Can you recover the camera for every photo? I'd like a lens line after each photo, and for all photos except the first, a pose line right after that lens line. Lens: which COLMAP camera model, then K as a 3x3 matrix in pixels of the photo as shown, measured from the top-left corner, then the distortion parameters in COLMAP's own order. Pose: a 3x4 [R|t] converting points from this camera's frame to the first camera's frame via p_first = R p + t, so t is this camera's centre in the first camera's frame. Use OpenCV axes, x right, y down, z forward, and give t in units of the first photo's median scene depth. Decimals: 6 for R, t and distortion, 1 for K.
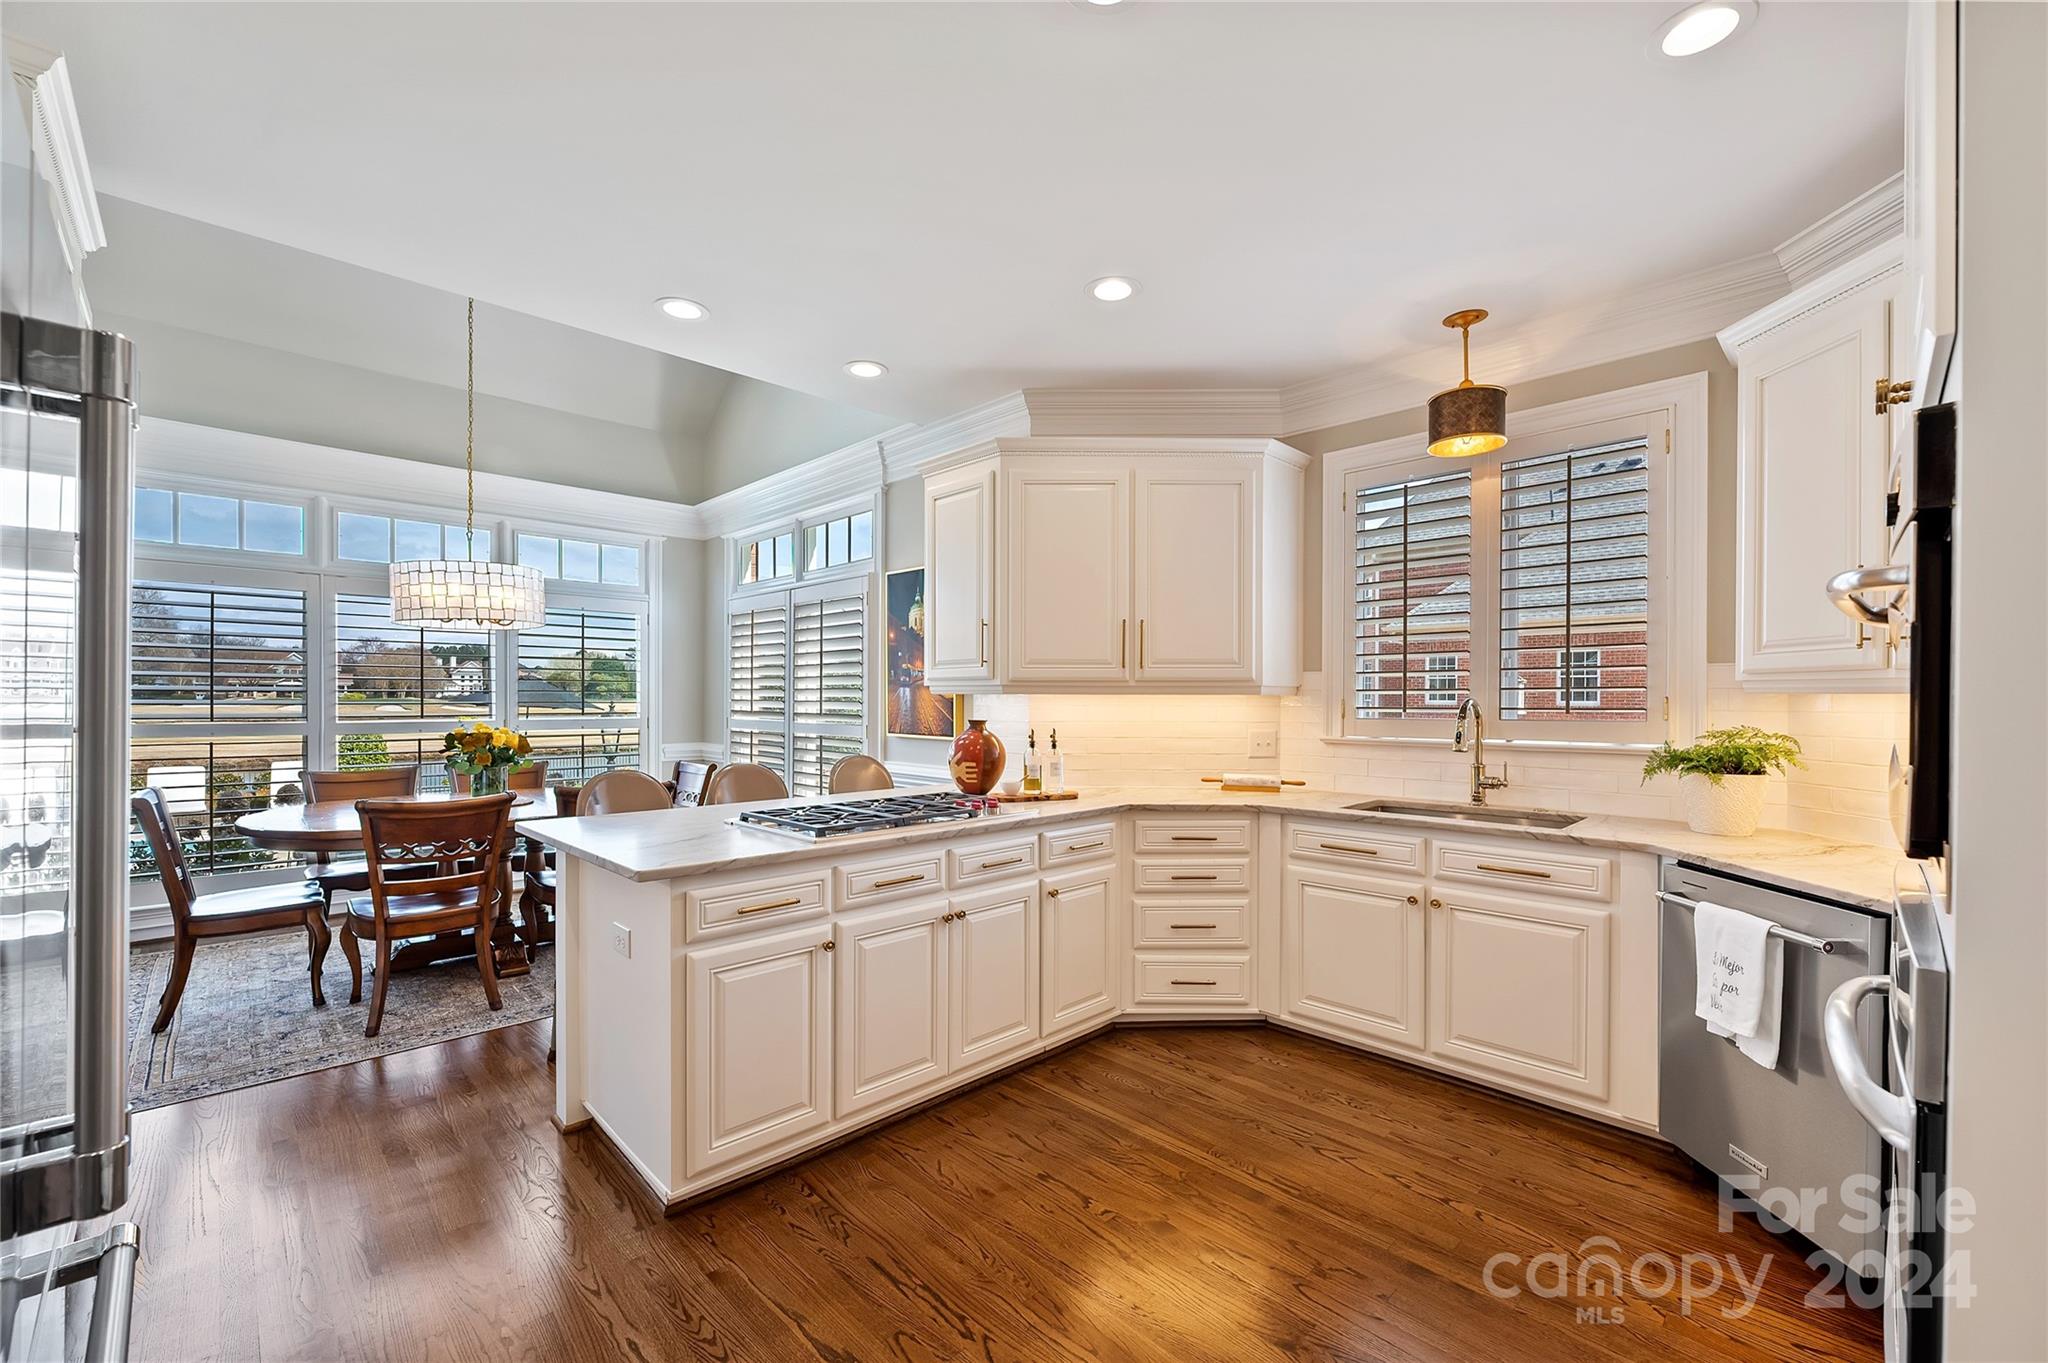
lens RADIAL K [[837.3, 0, 1024.4], [0, 837.3, 710.3], [0, 0, 1]] dist [0.001843, 0.000087]
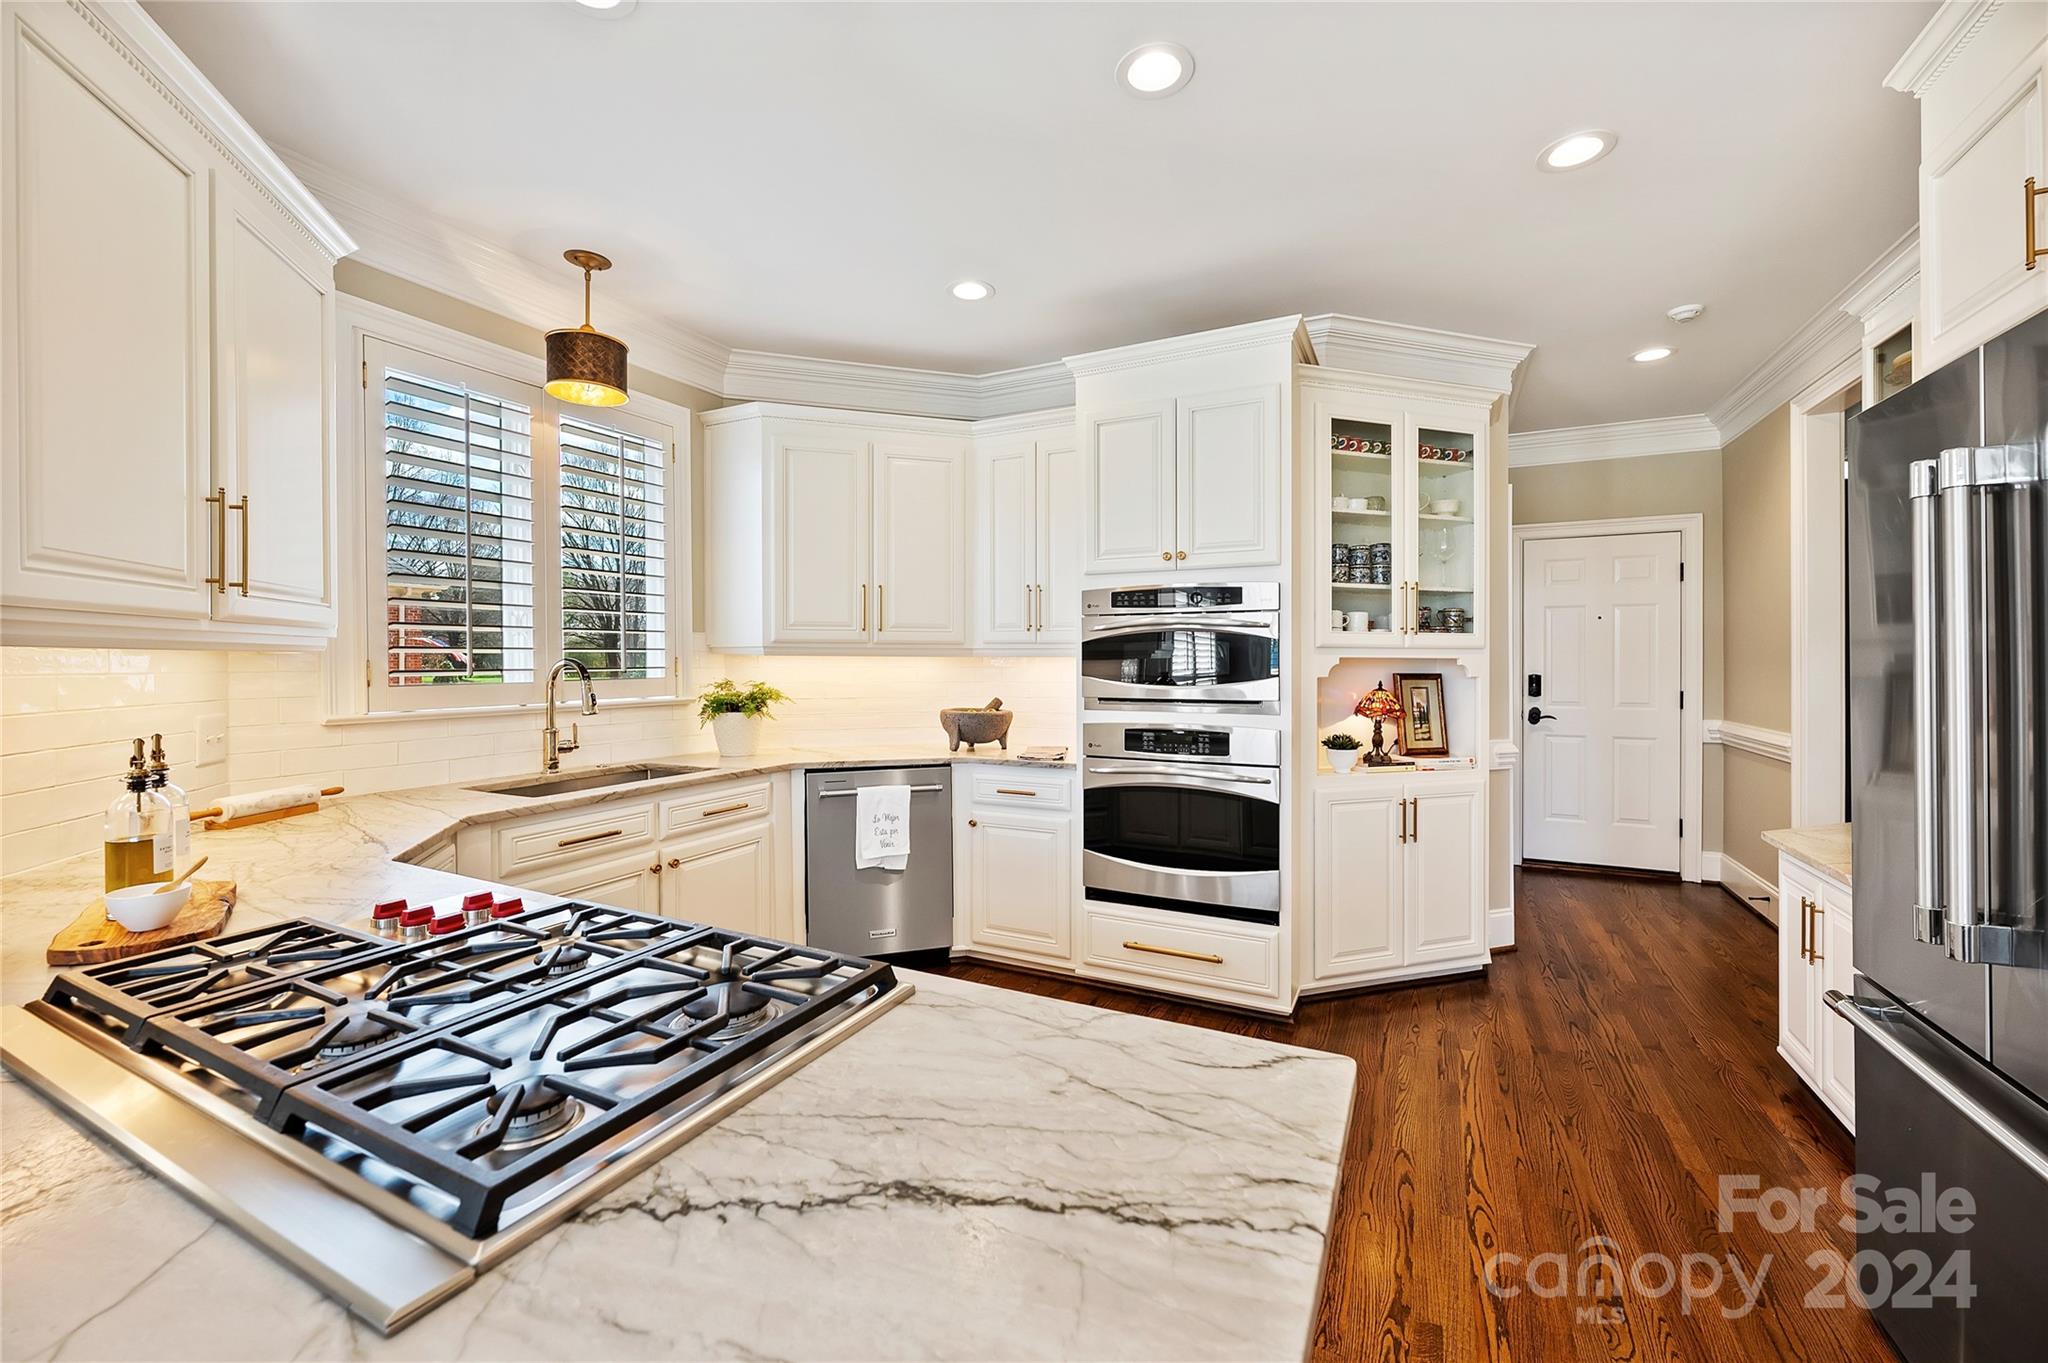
lens RADIAL K [[818.3, 0, 1020.4], [0, 818.3, 665.4], [0, 0, 1]] dist [-0.000936, 0.000038]
pose [[-0.329459, -0.009222, 0.944125, -0.481143], [0.011048, 0.999846, 0.013621, -0.012702], [-0.944105, 0.014918, -0.329306, 0.787810]]
